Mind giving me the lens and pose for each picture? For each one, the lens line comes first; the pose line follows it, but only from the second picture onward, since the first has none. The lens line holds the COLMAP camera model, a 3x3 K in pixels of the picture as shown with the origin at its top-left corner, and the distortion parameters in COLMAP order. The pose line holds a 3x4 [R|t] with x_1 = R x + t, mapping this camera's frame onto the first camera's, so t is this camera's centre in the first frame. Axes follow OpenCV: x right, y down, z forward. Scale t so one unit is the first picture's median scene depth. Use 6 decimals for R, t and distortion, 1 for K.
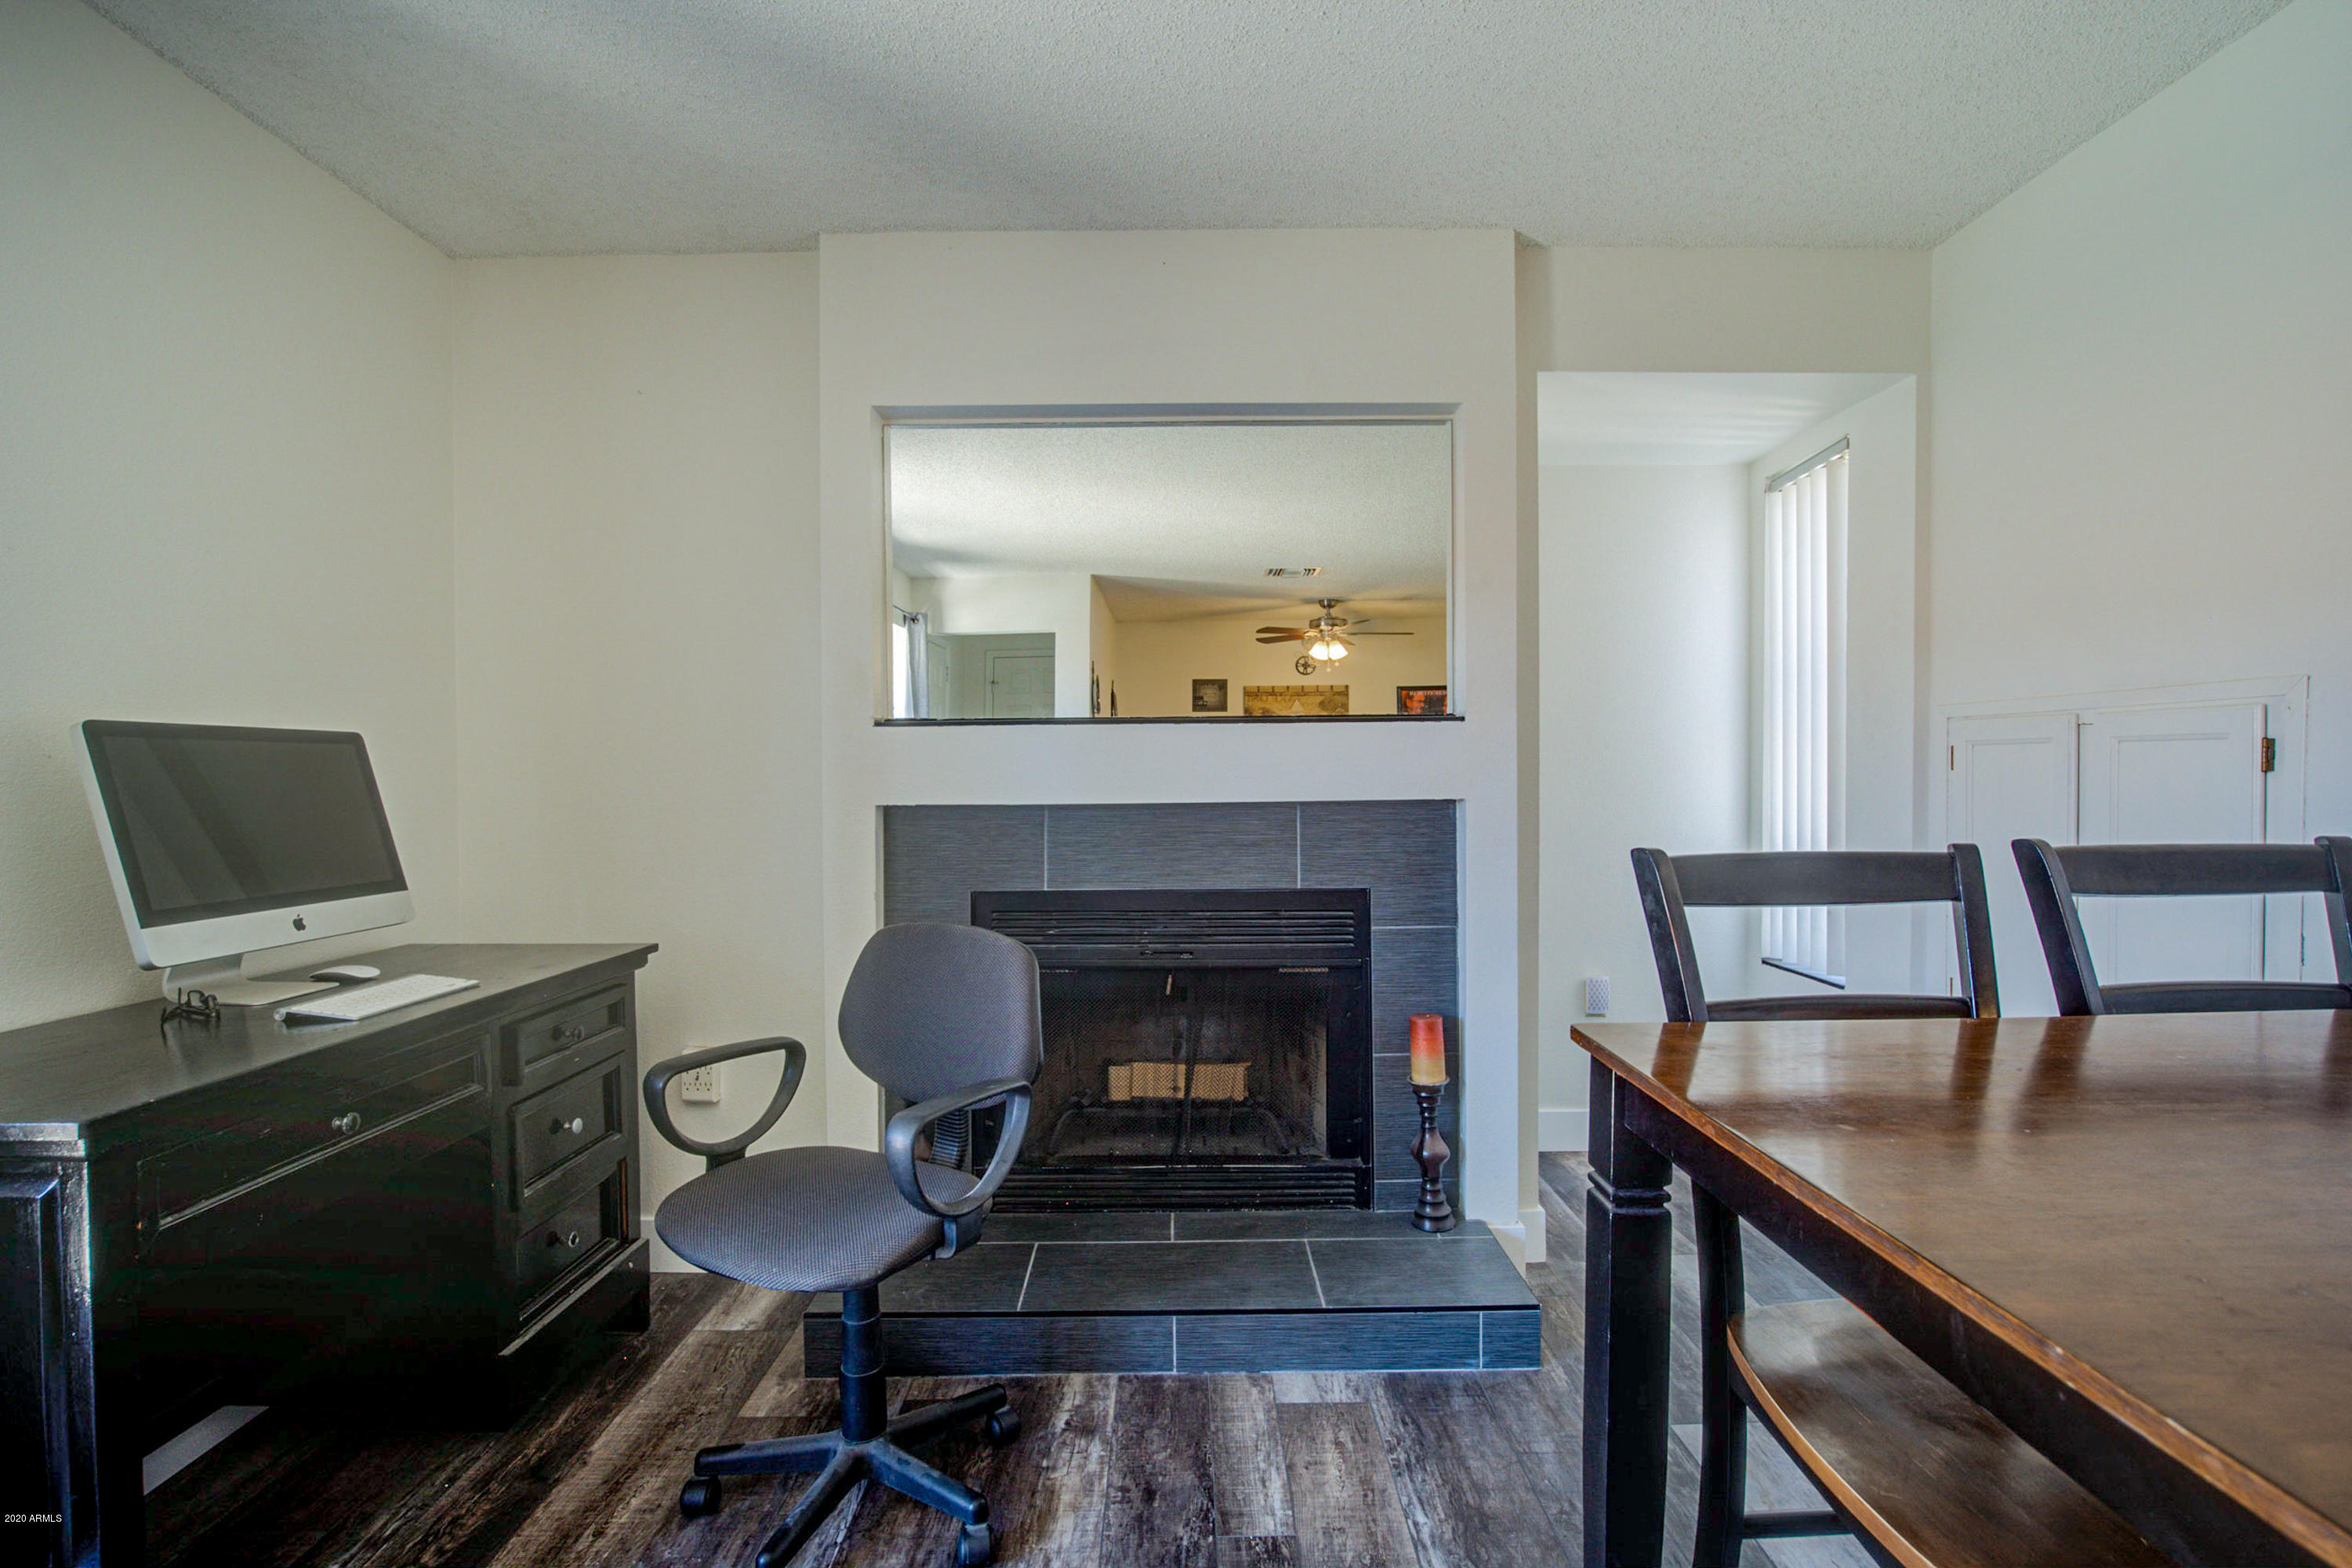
lens RADIAL K [[1070.8, 0, 1184.9], [0, 1070.8, 781.7], [0, 0, 1]] dist [-0.002216, -0.009365]
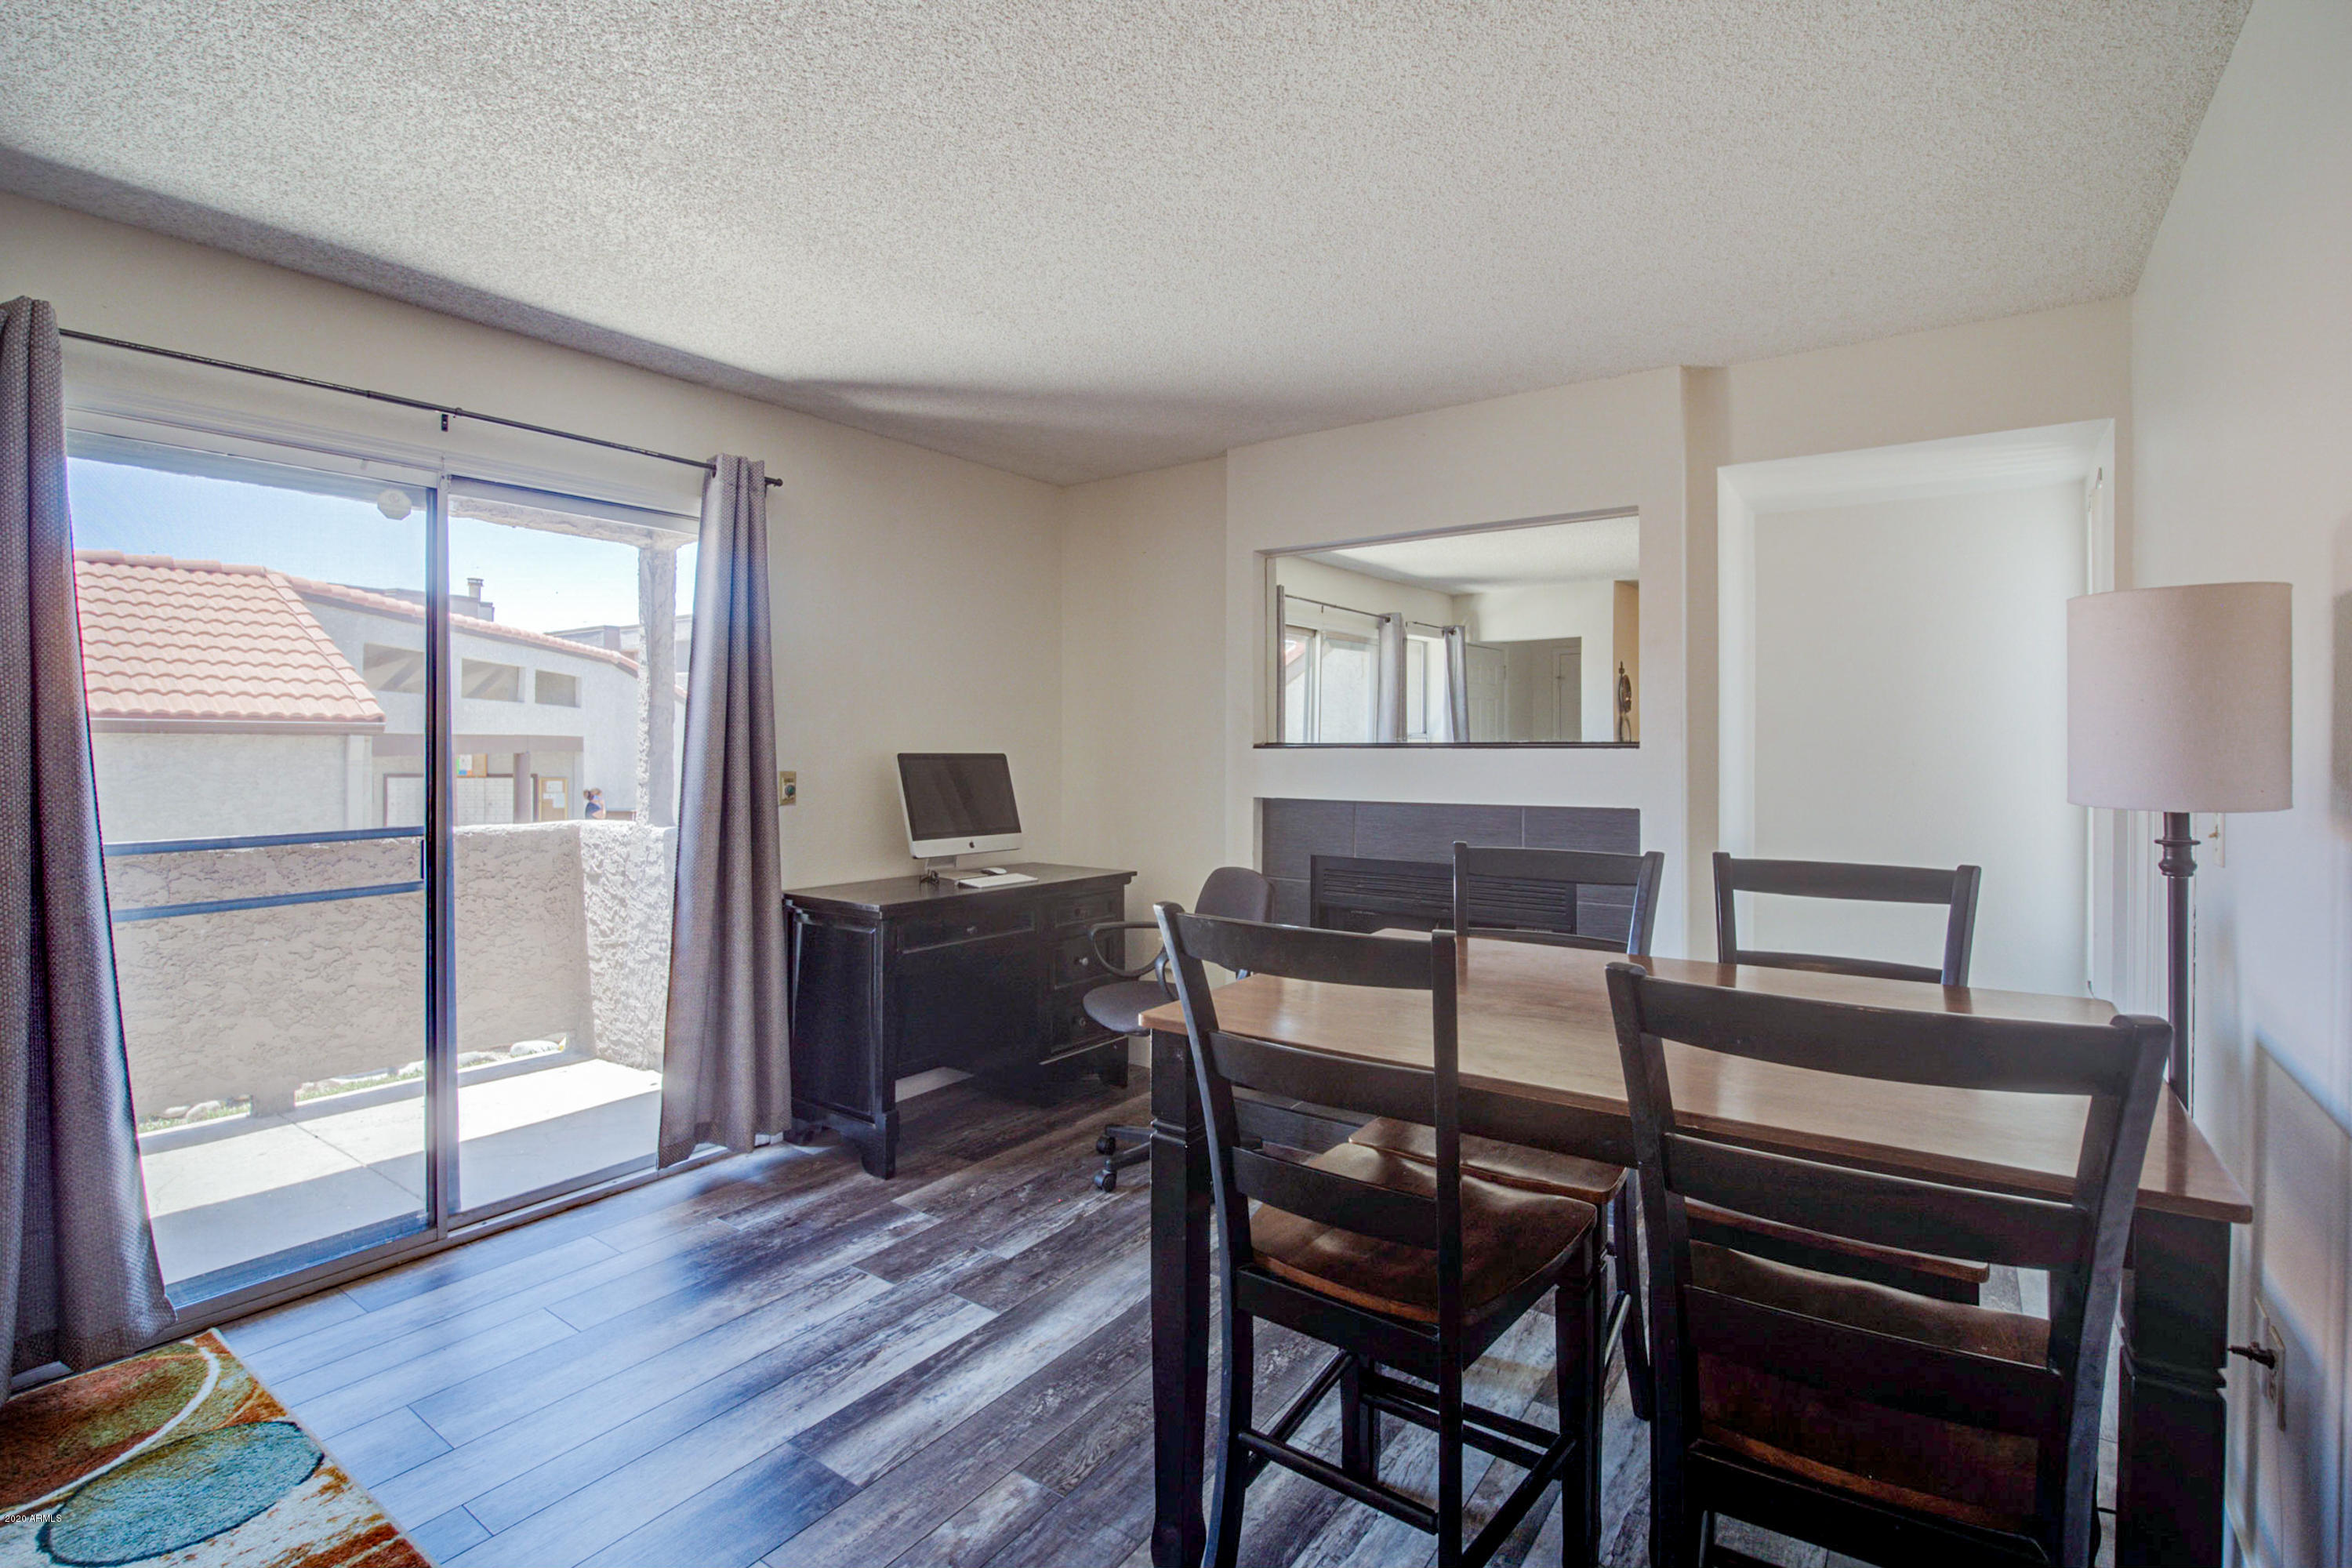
lens RADIAL K [[1100.4, 0, 1169.6], [0, 1100.4, 738.8], [0, 0, 1]] dist [-0.001866, -0.000498]
pose [[0.804928, 0.004425, -0.593356, 0.678724], [-0.014502, 0.999820, -0.012216, -0.049982], [0.593195, 0.018438, 0.804848, -0.470435]]
